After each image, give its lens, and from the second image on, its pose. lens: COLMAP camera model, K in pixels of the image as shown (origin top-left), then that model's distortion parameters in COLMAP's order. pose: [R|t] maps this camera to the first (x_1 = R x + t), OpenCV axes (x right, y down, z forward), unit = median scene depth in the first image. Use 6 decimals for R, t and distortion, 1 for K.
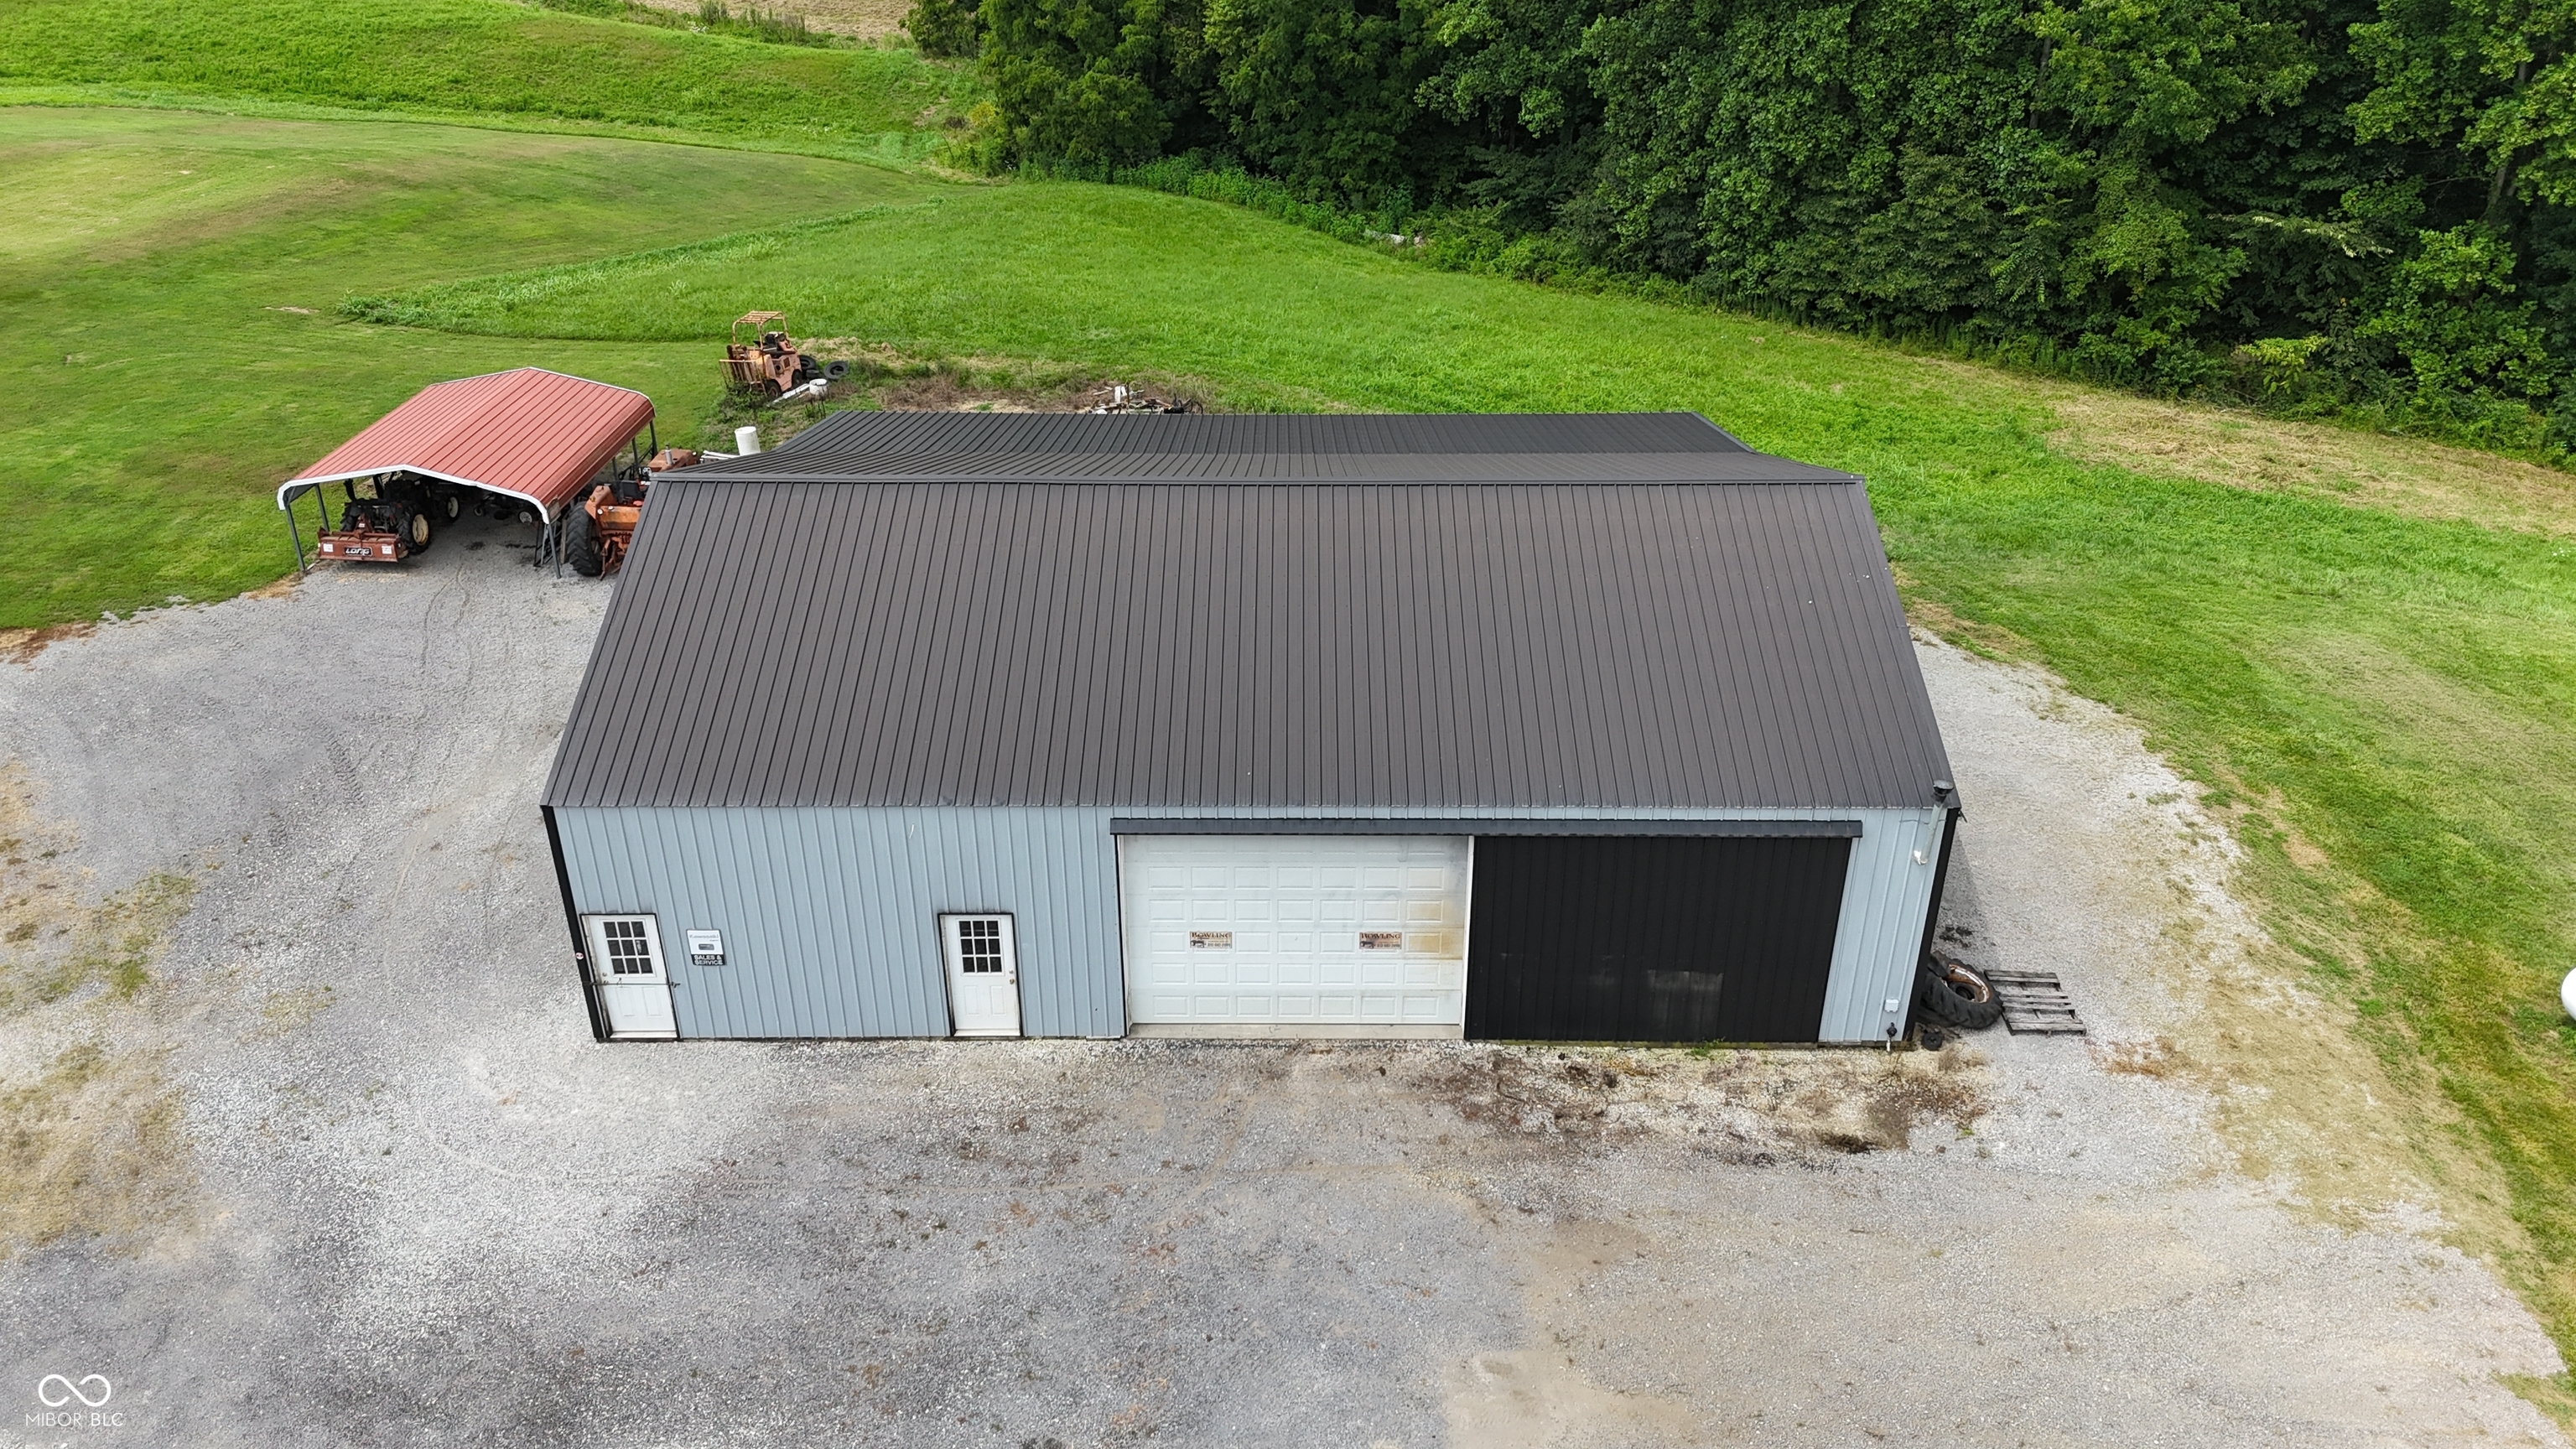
lens RADIAL K [[1895.1, 0, 1285.3], [0, 1895.1, 716.9], [0, 0, 1]] dist [0.078594, -0.069923]
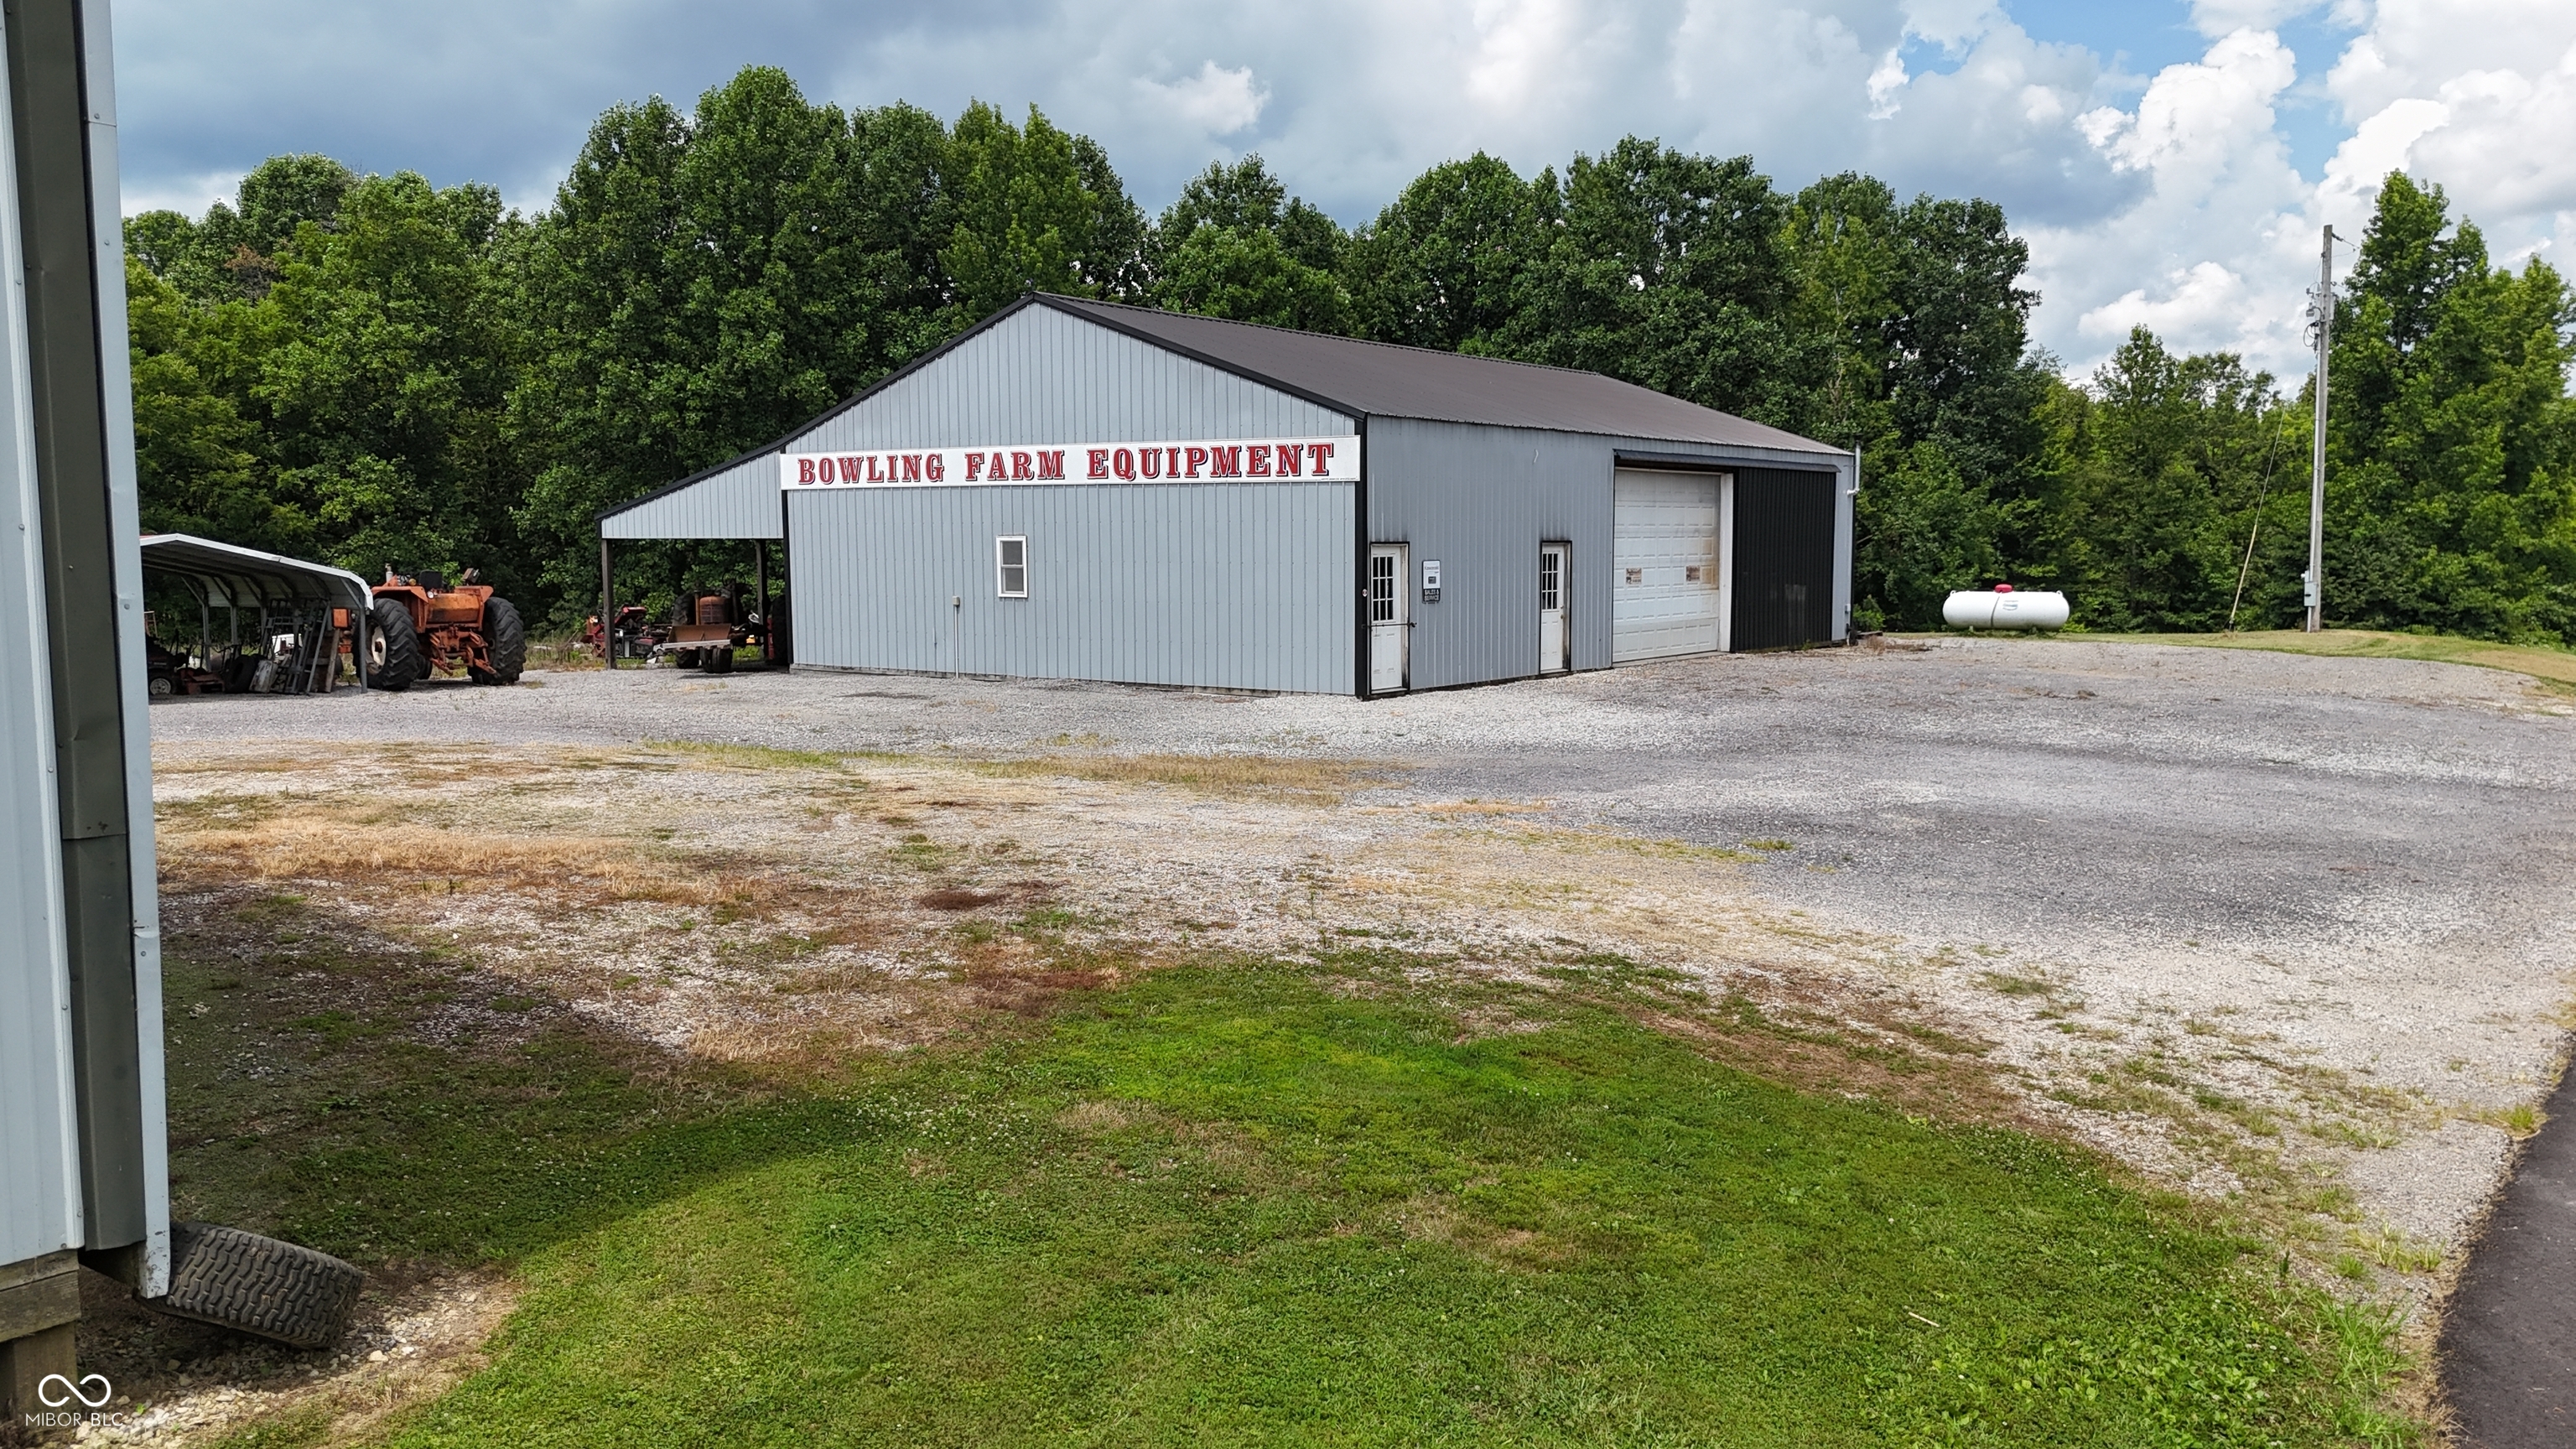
lens RADIAL K [[1907.7, 0, 1288.0], [0, 1907.7, 724.5], [0, 0, 1]] dist [0.083403, -0.086073]
pose [[0.596258, -0.079177, 0.798879, -1.177136], [0.399154, 0.892642, -0.209445, 0.373457], [-0.696529, 0.443759, 0.563848, 0.474950]]
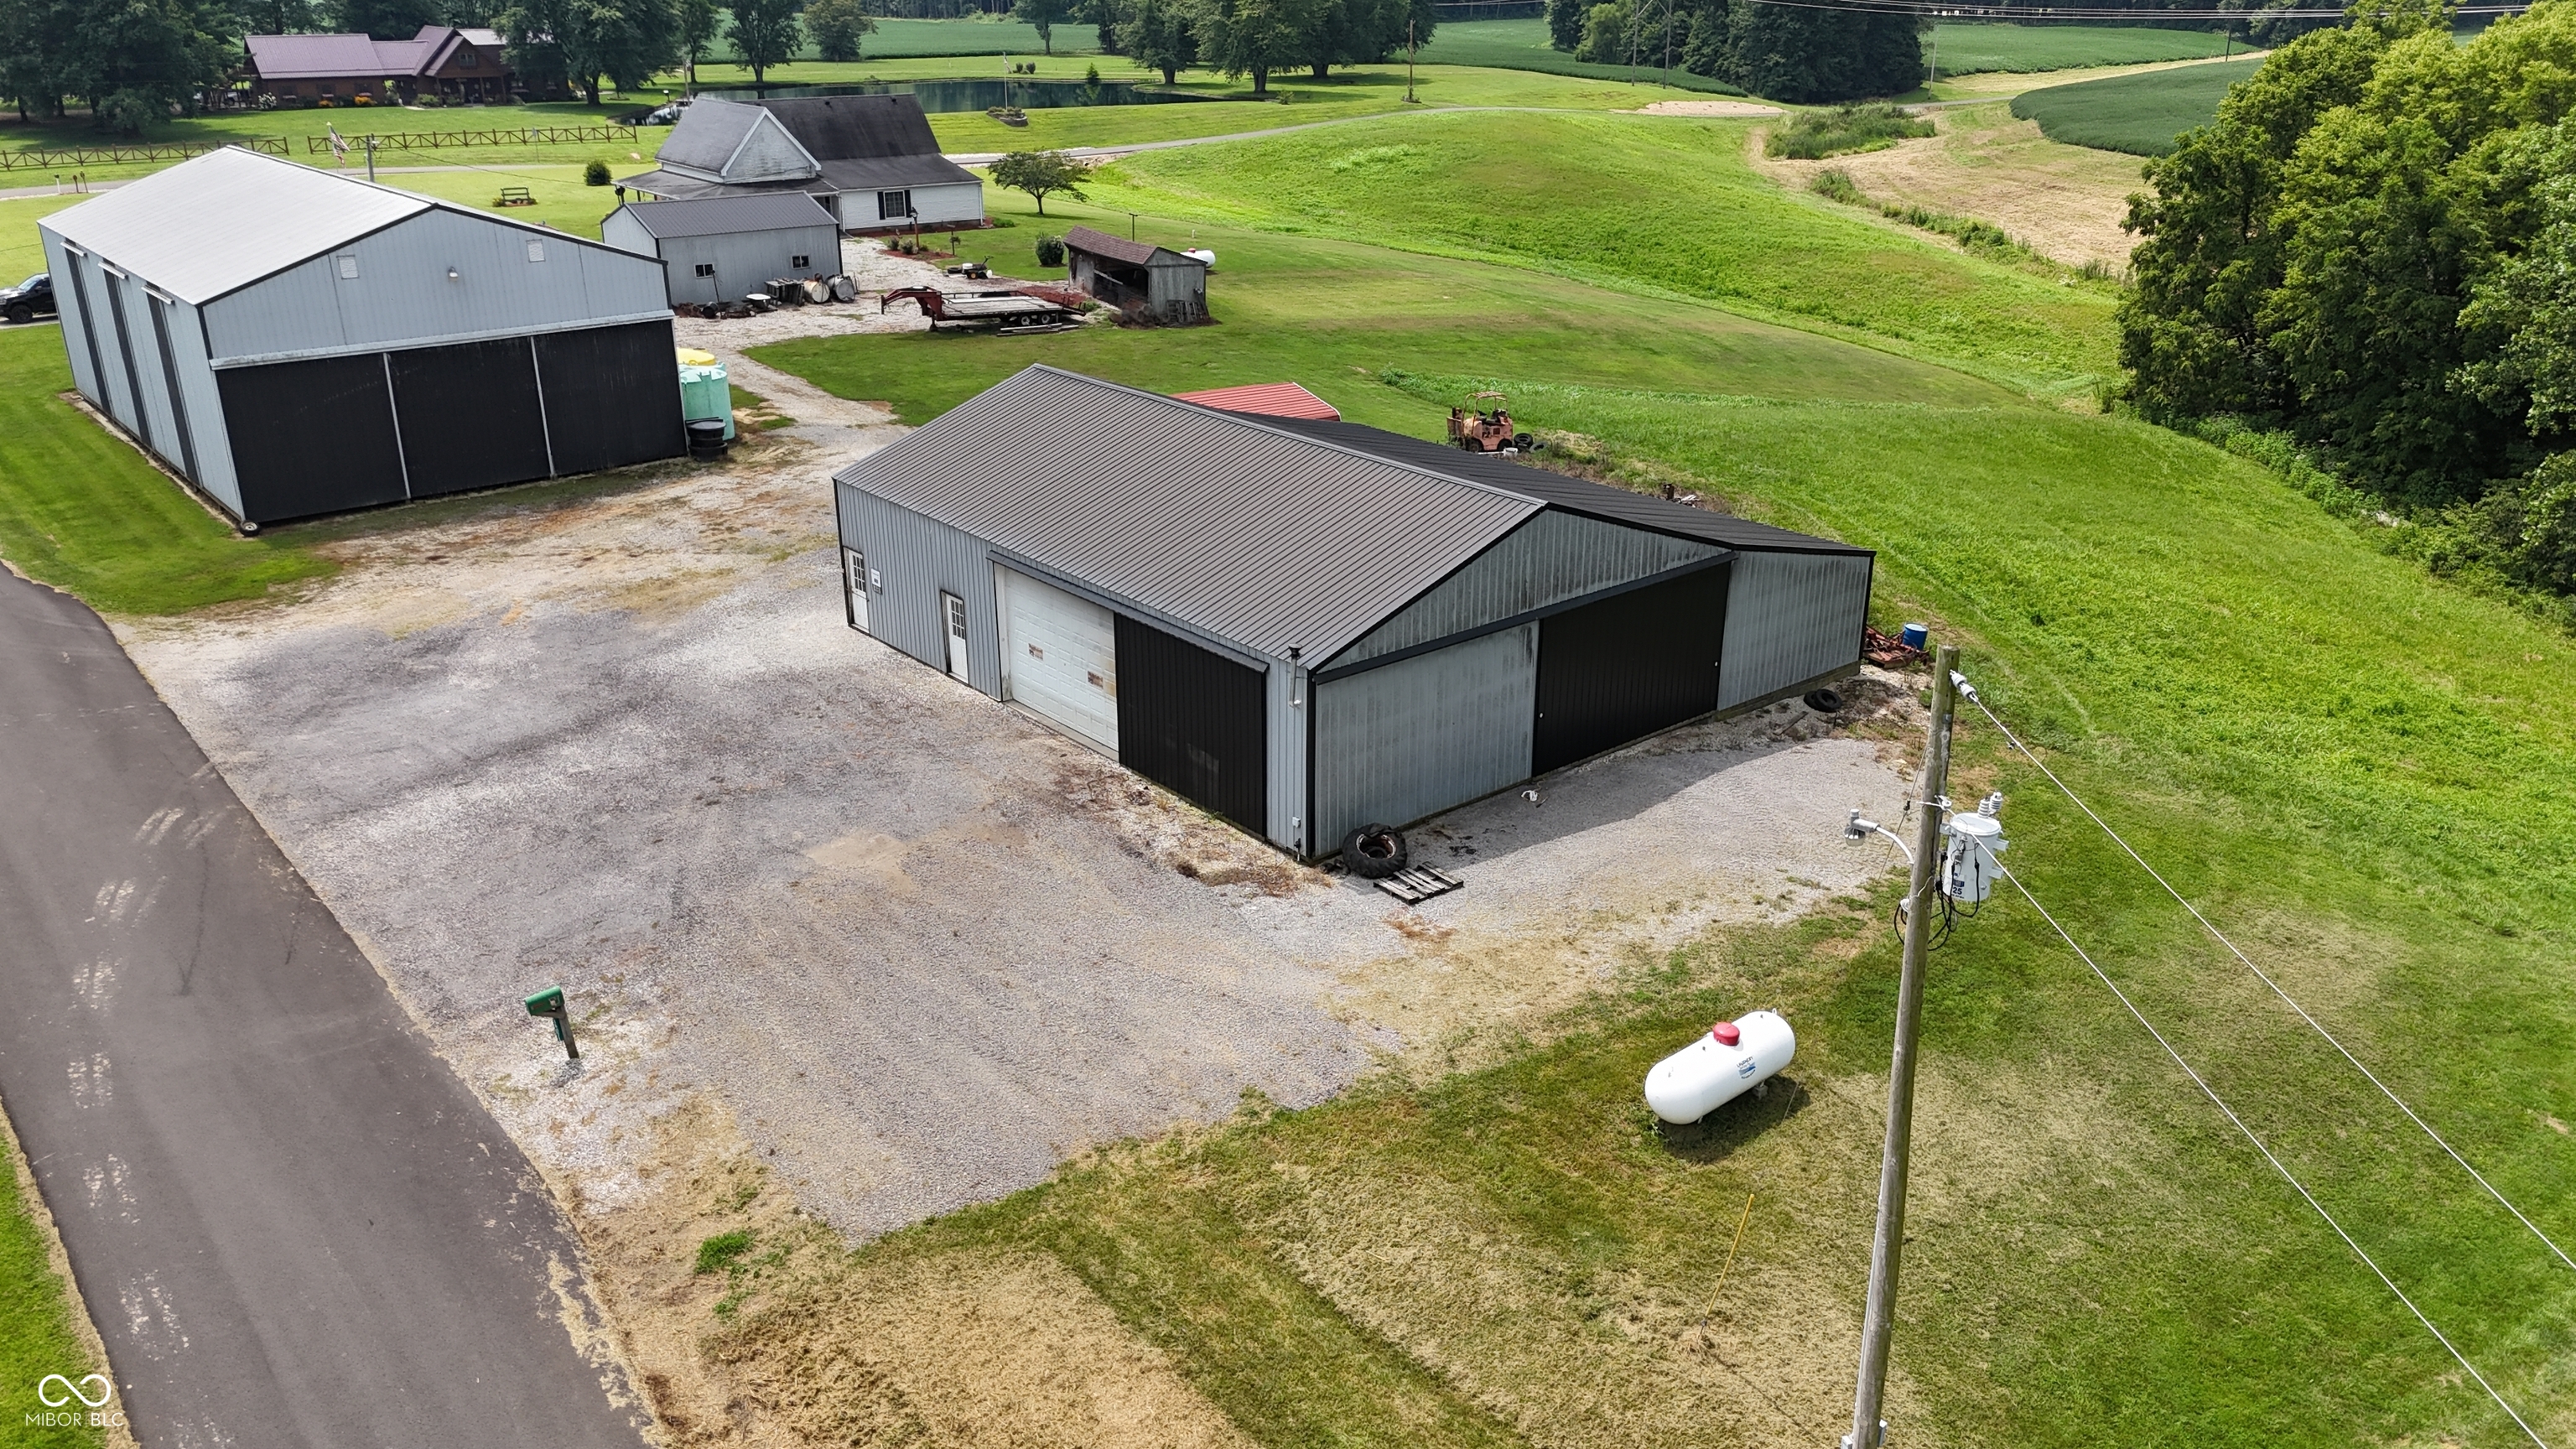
lens RADIAL K [[1895.1, 0, 1285.3], [0, 1895.1, 716.9], [0, 0, 1]] dist [0.078594, -0.069923]
pose [[0.645439, 0.278989, -0.711037, 1.248645], [-0.374410, 0.926957, 0.023841, 0.049399], [0.665752, 0.250831, 0.702750, 0.009827]]
